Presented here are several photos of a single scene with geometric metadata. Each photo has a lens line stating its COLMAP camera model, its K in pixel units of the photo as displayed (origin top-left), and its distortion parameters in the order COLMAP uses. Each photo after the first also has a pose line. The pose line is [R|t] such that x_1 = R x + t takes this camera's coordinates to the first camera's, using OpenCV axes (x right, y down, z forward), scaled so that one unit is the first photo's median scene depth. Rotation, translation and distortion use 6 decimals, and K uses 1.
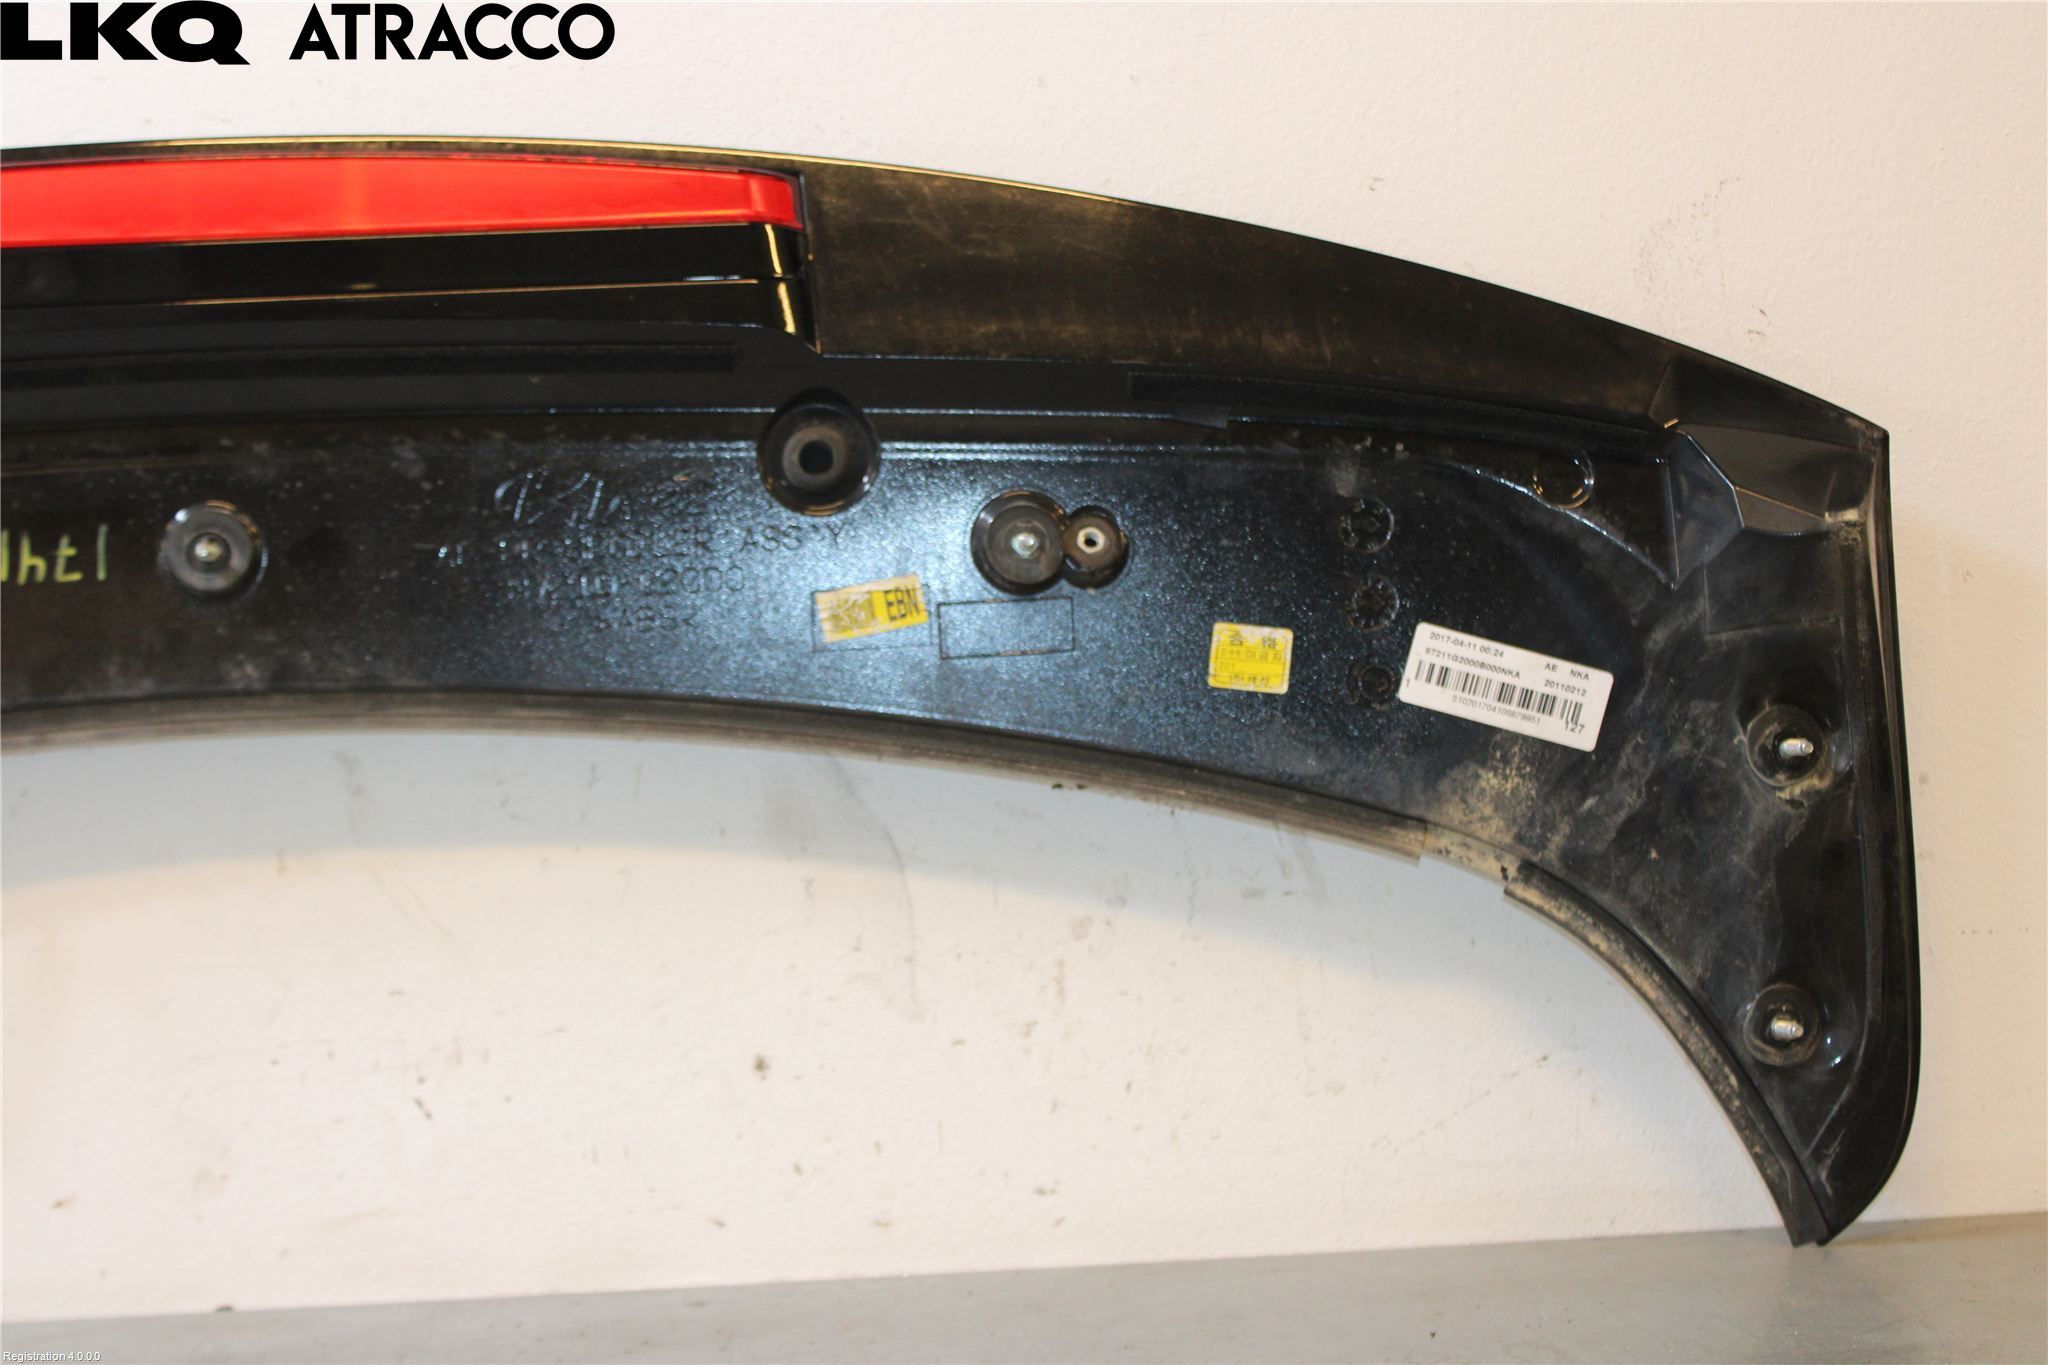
lens RADIAL K [[3411.1, 0, 1019.4], [0, 3411.1, 682.9], [0, 0, 1]] dist [0.013346, 0.000000]
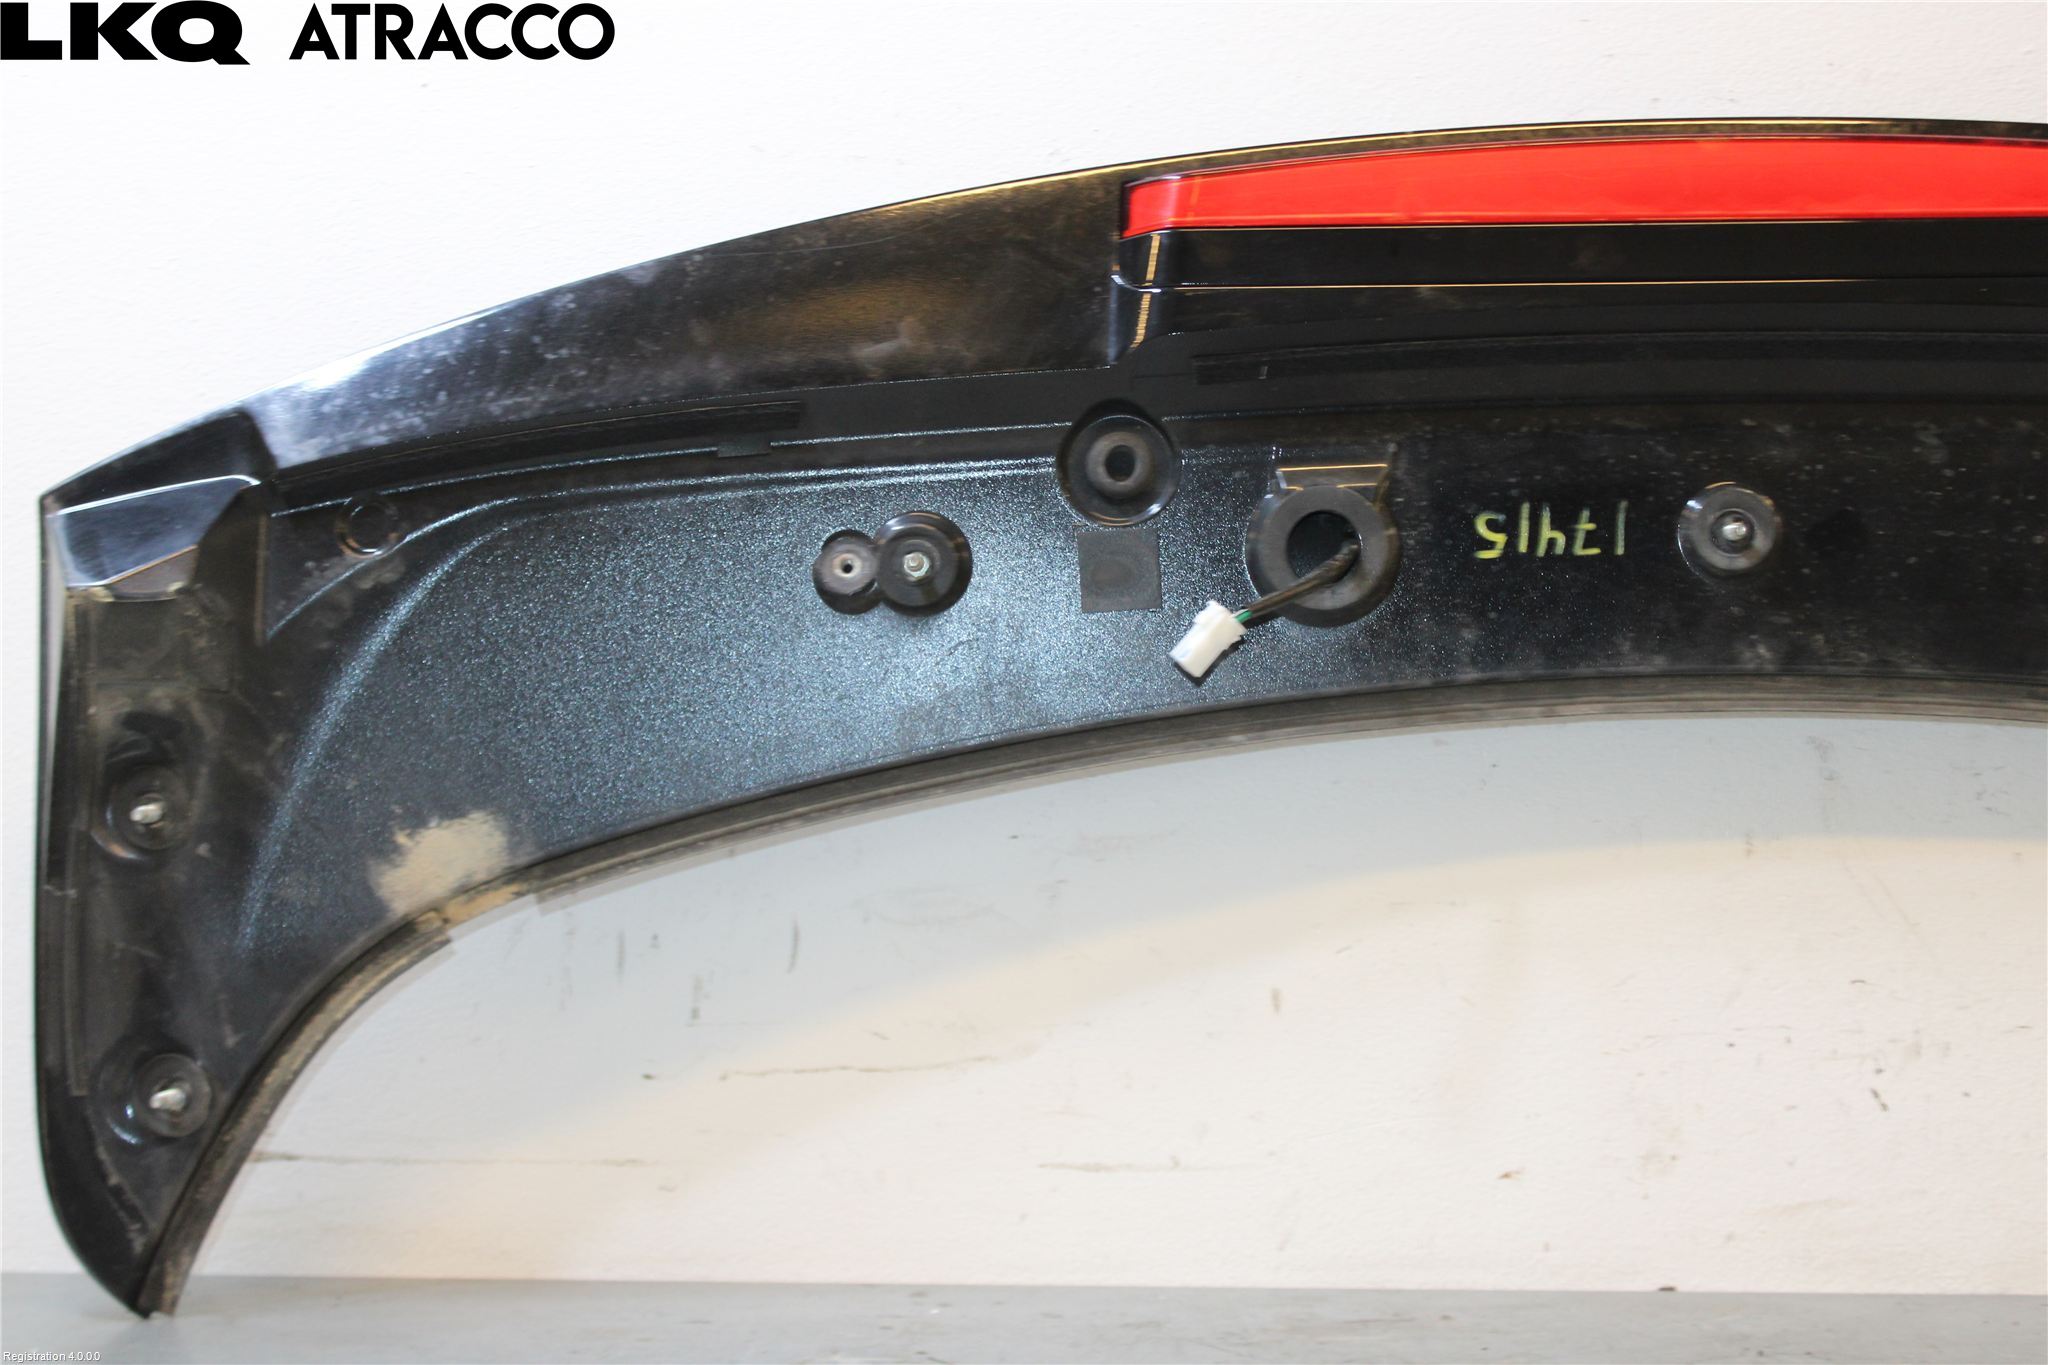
lens RADIAL K [[3623.2, 0, 1022.8], [0, 3623.2, 691.2], [0, 0, 1]] dist [0.029668, 0.000000]
pose [[0.995149, 0.040441, -0.089688, -0.344377], [-0.040731, 0.999169, -0.001412, 0.018259], [0.089557, 0.005058, 0.995969, -0.076903]]
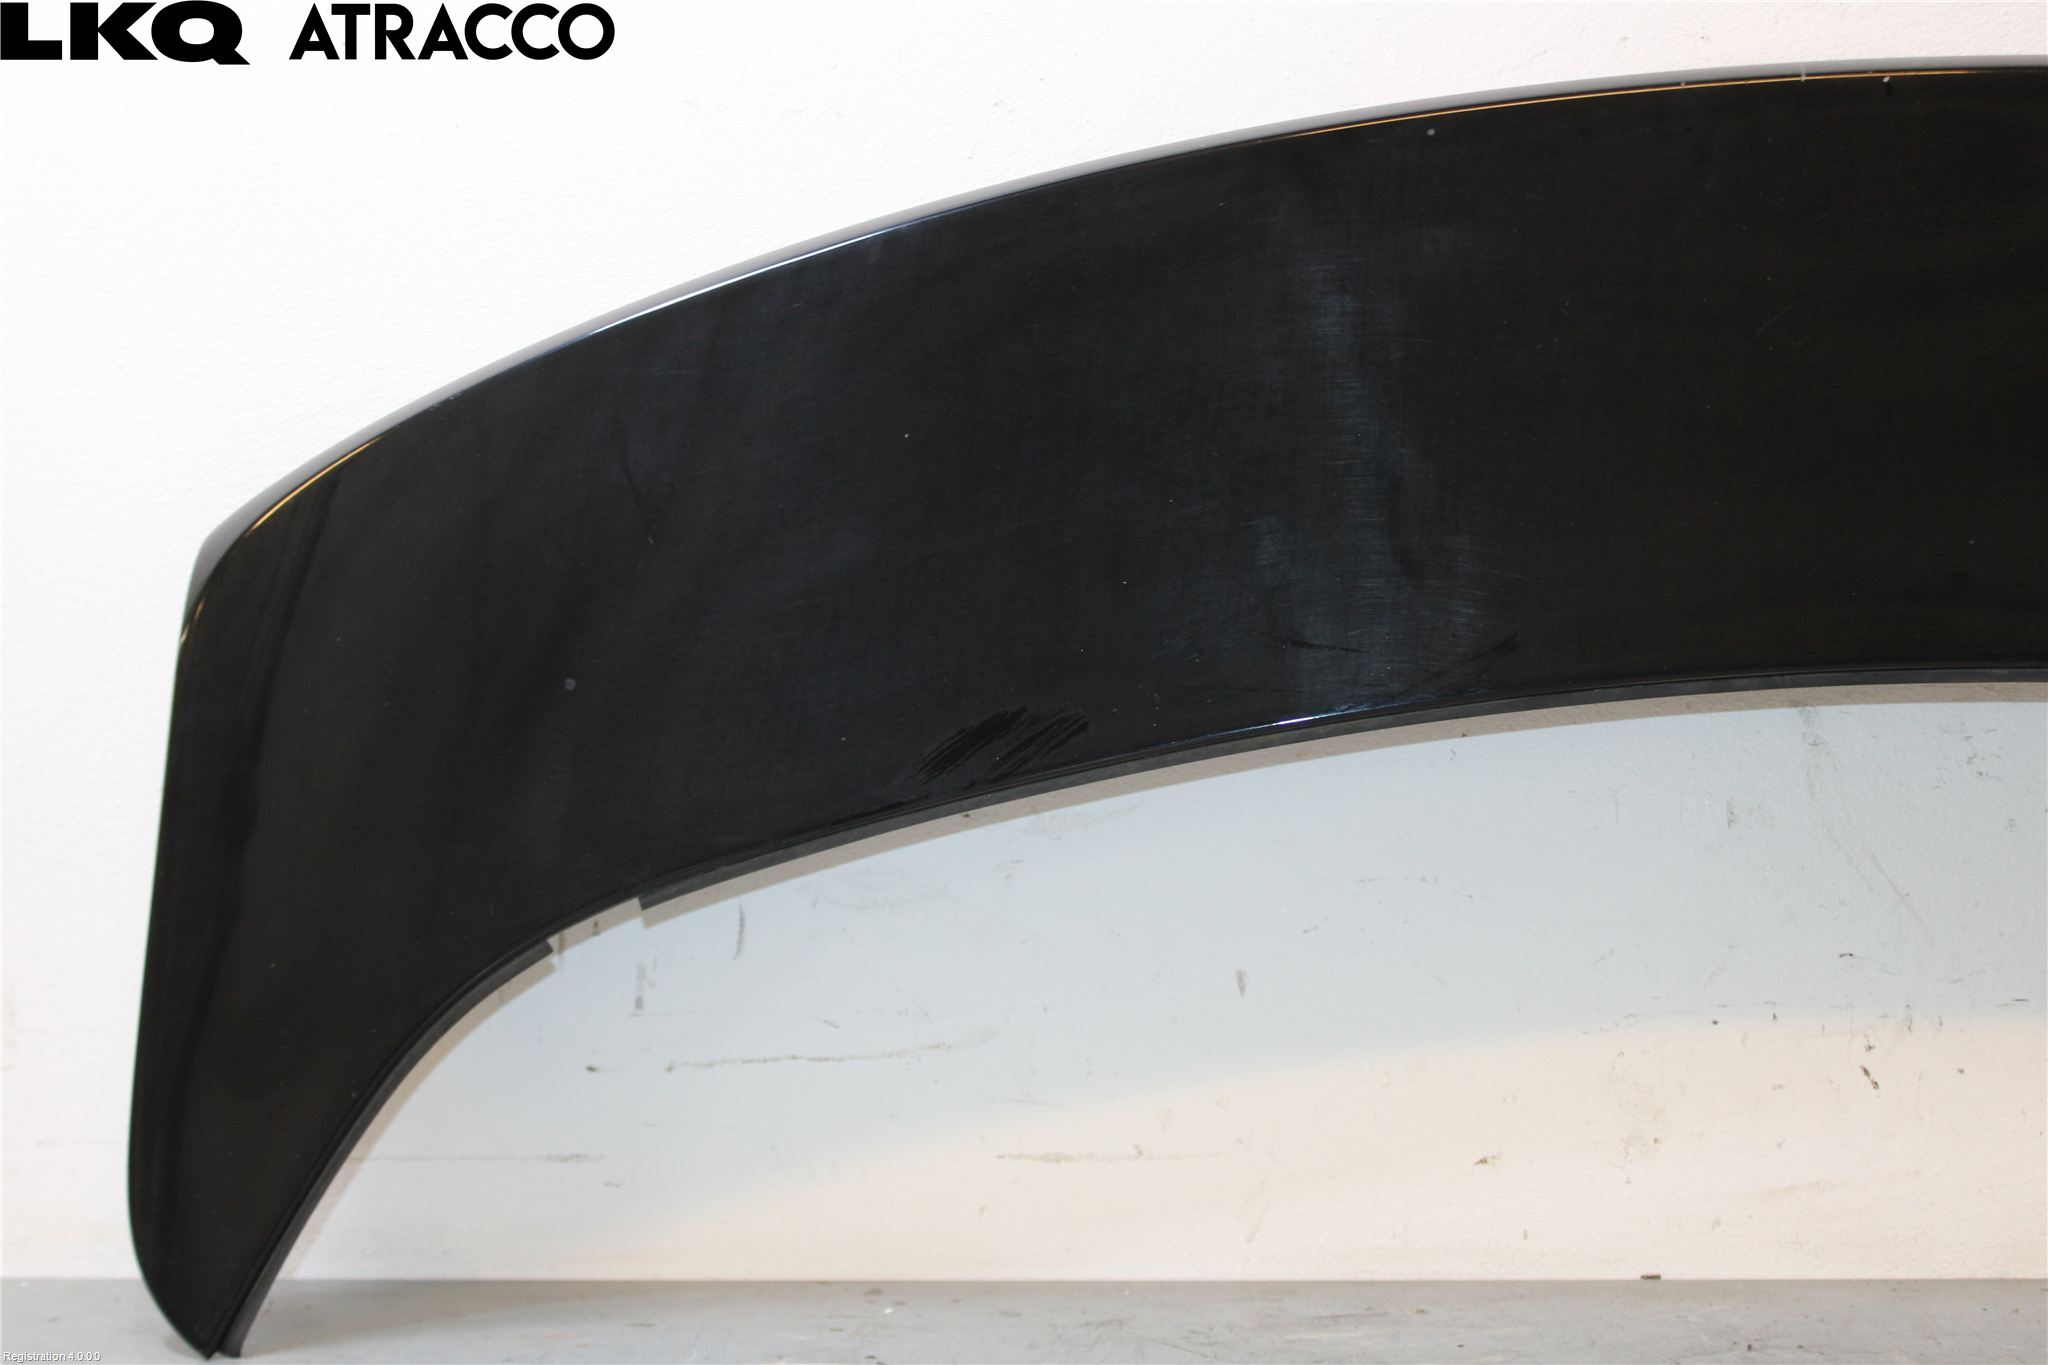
lens RADIAL K [[3411.1, 0, 1016.0], [0, 3411.1, 683.3], [0, 0, 1]] dist [0.013346, 0.000000]
pose [[0.994881, 0.027807, -0.097147, -0.333775], [-0.027636, 0.999613, 0.003106, 0.018869], [0.097196, -0.000406, 0.995265, 0.028633]]
